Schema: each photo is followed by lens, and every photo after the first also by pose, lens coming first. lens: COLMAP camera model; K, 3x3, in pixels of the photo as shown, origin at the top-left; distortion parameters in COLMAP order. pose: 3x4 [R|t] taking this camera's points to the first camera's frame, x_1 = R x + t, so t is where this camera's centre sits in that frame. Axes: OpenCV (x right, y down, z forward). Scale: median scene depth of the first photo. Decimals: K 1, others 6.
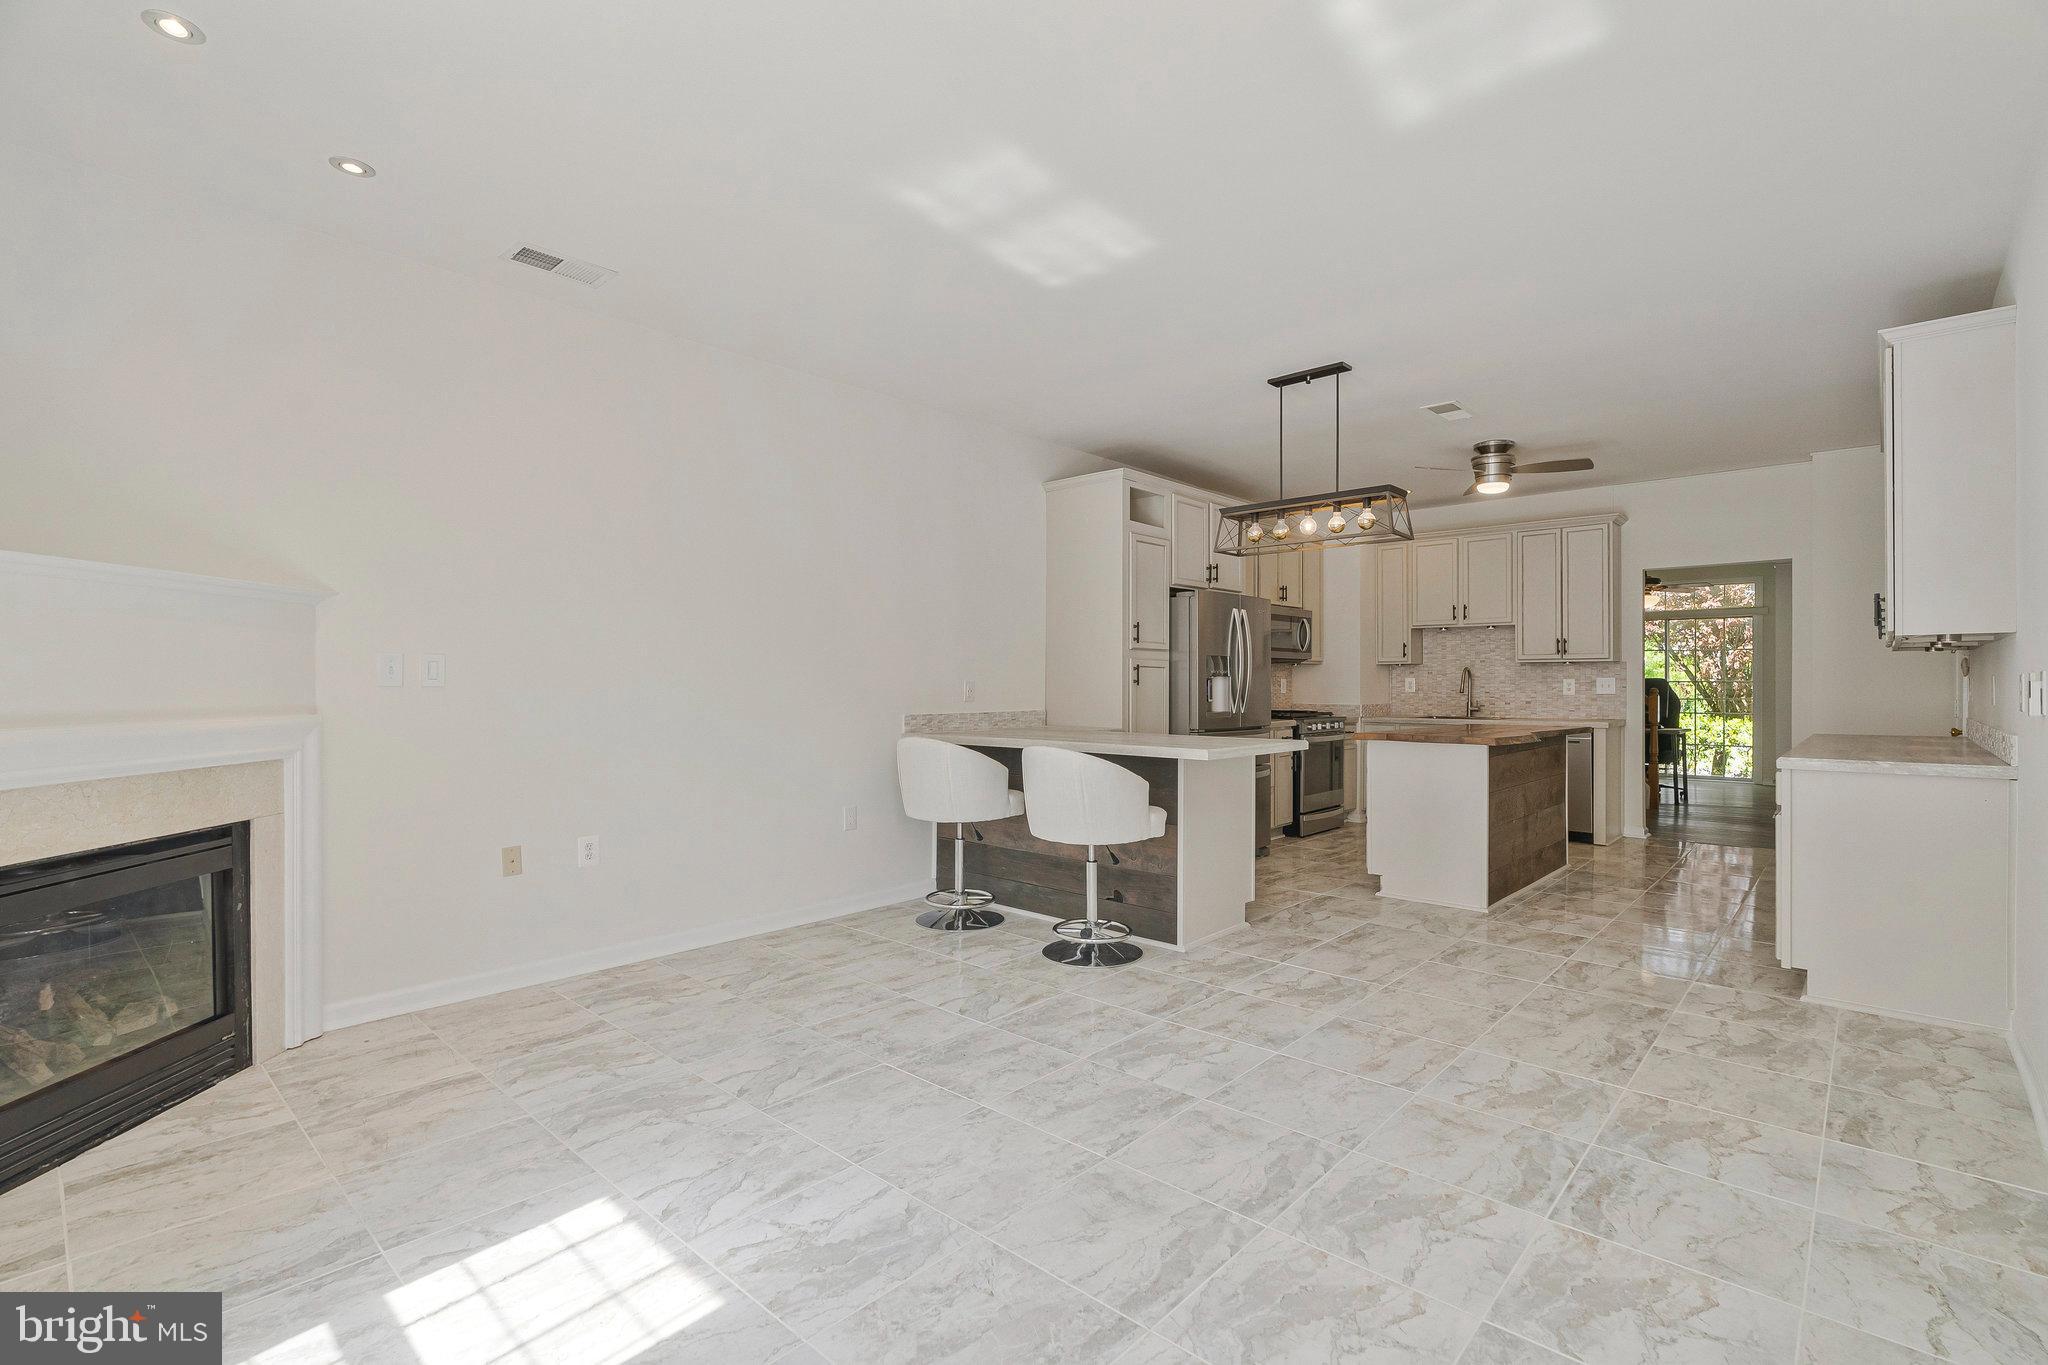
lens RADIAL K [[944.8, 0, 1042.4], [0, 944.8, 678.4], [0, 0, 1]] dist [-0.007255, 0.003438]
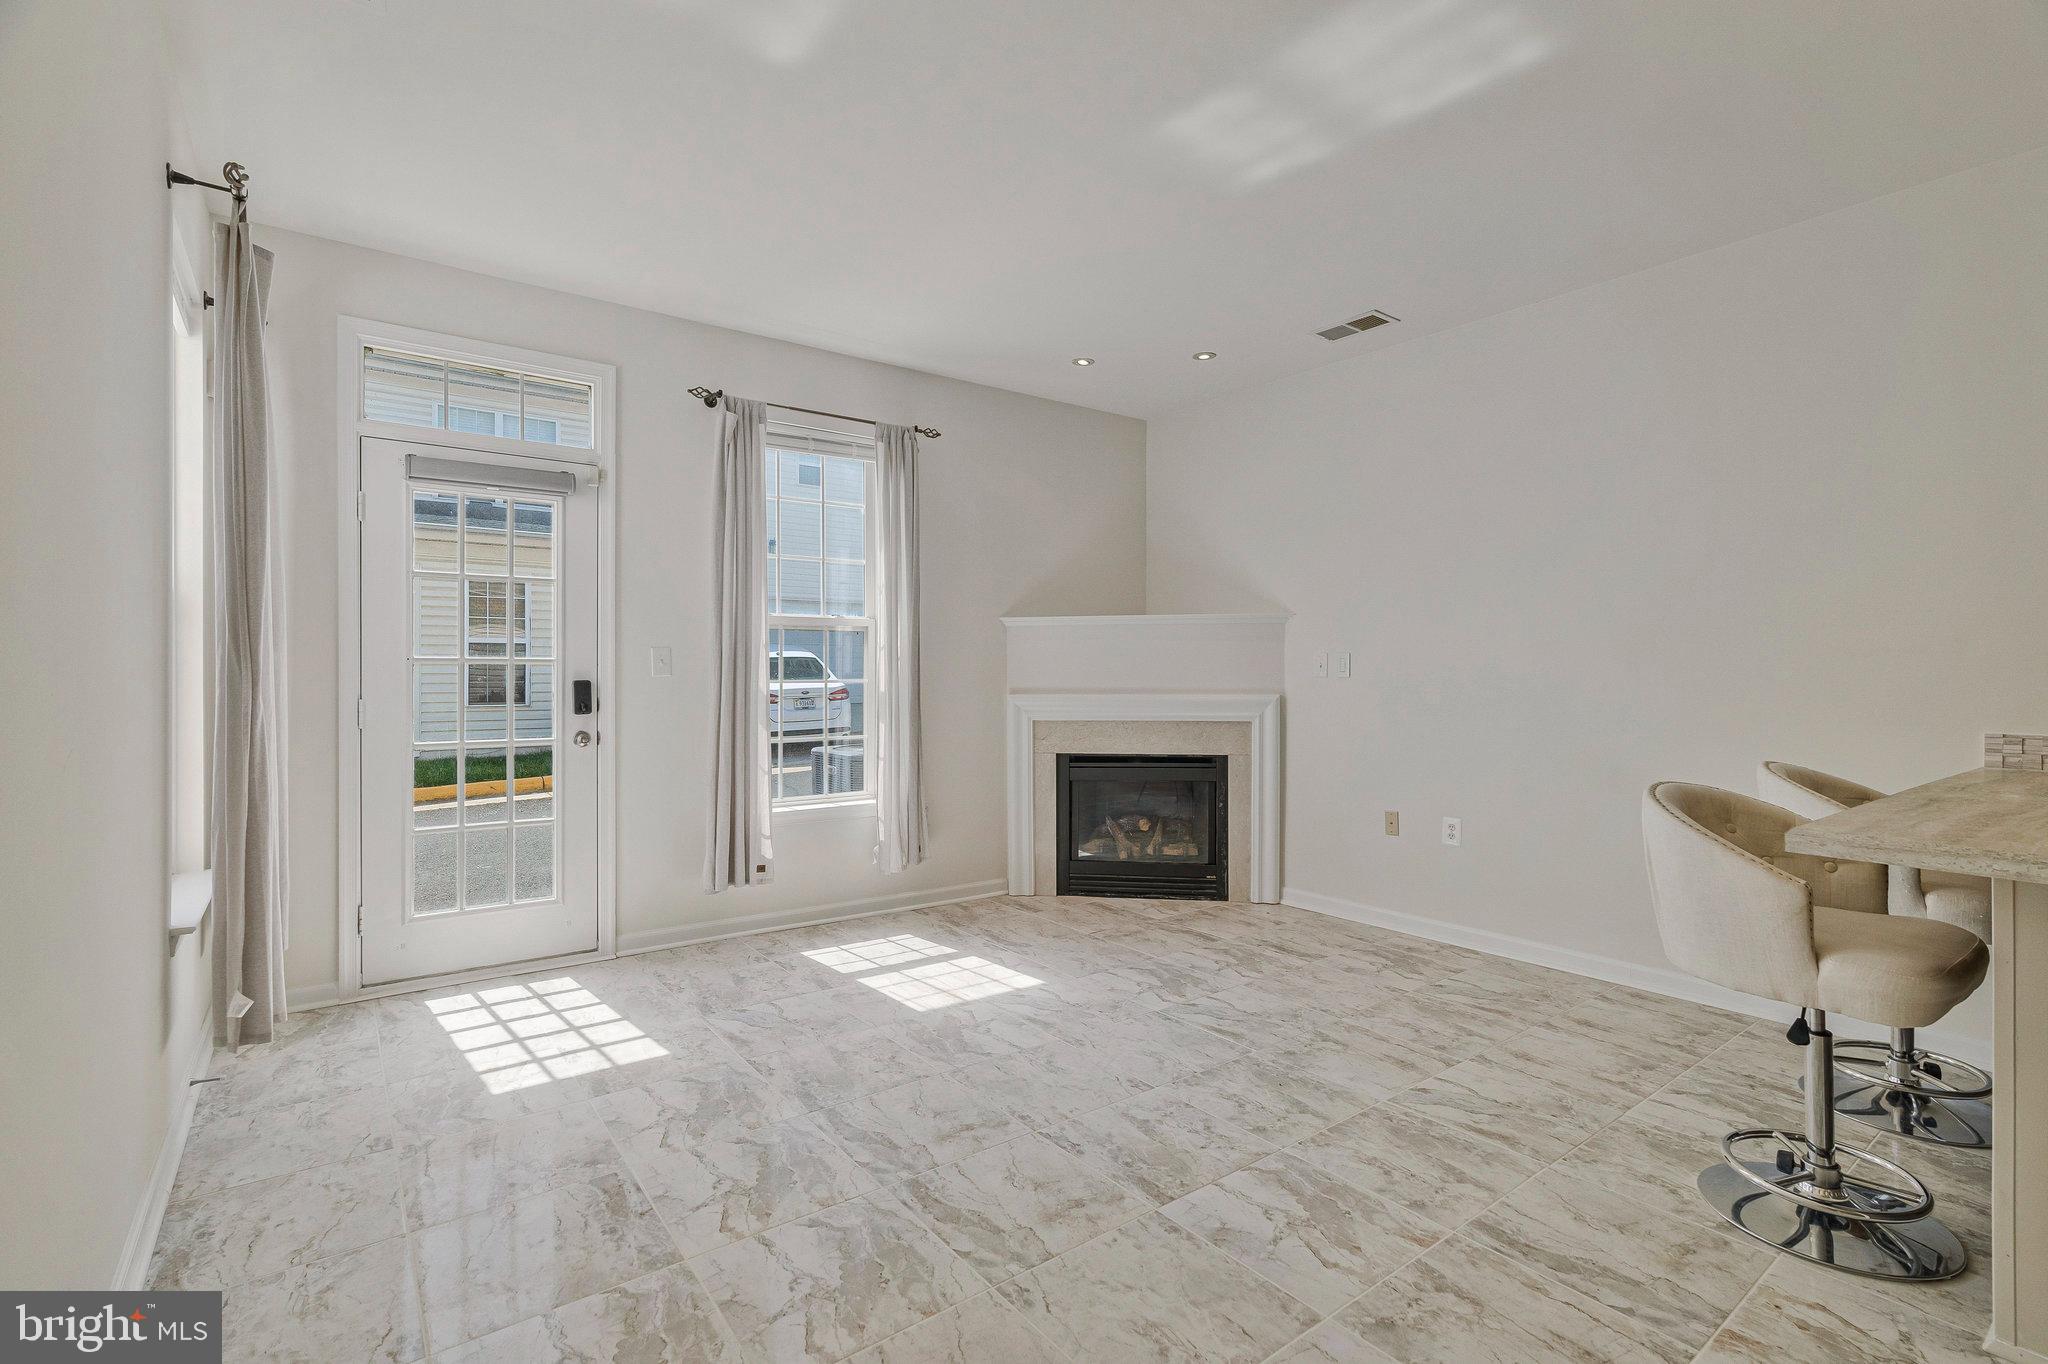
lens RADIAL K [[944.8, 0, 1021.9], [0, 944.8, 679.8], [0, 0, 1]] dist [-0.007255, 0.003438]
pose [[-0.200772, 0.005247, -0.979624, 0.839782], [0.002031, 0.999986, 0.004940, 0.005505], [0.979636, -0.000997, -0.200780, 0.925923]]
